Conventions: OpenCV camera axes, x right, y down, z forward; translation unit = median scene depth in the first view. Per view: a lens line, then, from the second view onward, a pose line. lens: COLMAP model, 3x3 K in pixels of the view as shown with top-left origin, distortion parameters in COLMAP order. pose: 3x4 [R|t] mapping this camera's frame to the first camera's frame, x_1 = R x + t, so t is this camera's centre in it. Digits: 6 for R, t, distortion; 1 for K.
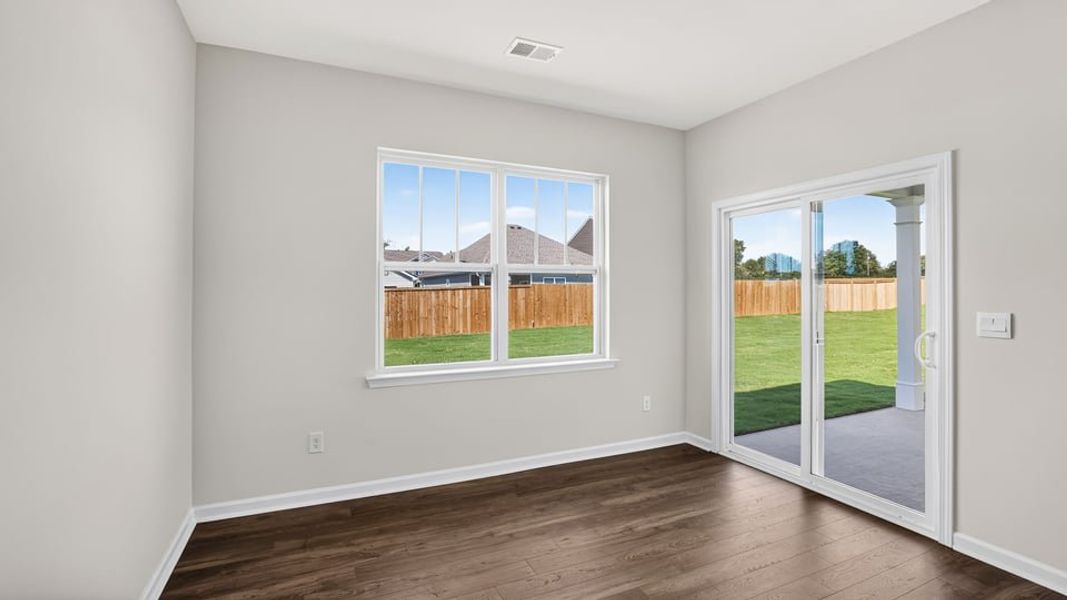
lens RADIAL K [[473.3, 0, 523.4], [0, 473.3, 290.7], [0, 0, 1]] dist [-0.021736, 0.000502]
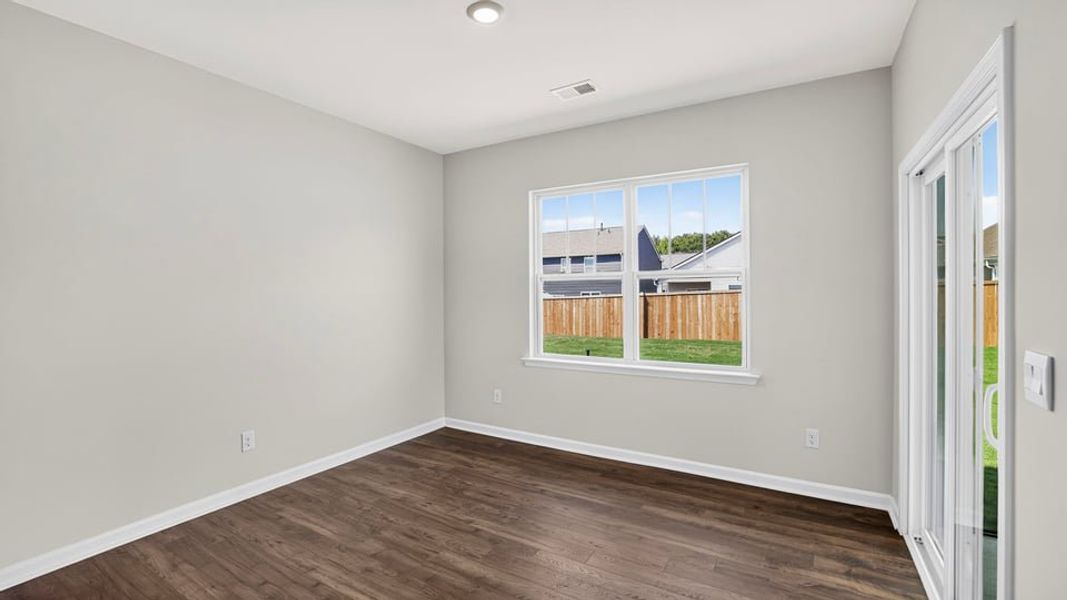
lens RADIAL K [[473.3, 0, 528.1], [0, 473.3, 307.3], [0, 0, 1]] dist [-0.021736, 0.000502]
pose [[0.546961, 0.018871, -0.836945, 0.737138], [0.013152, 0.999429, 0.031130, -0.013190], [0.837055, -0.028034, 0.546401, 0.203875]]
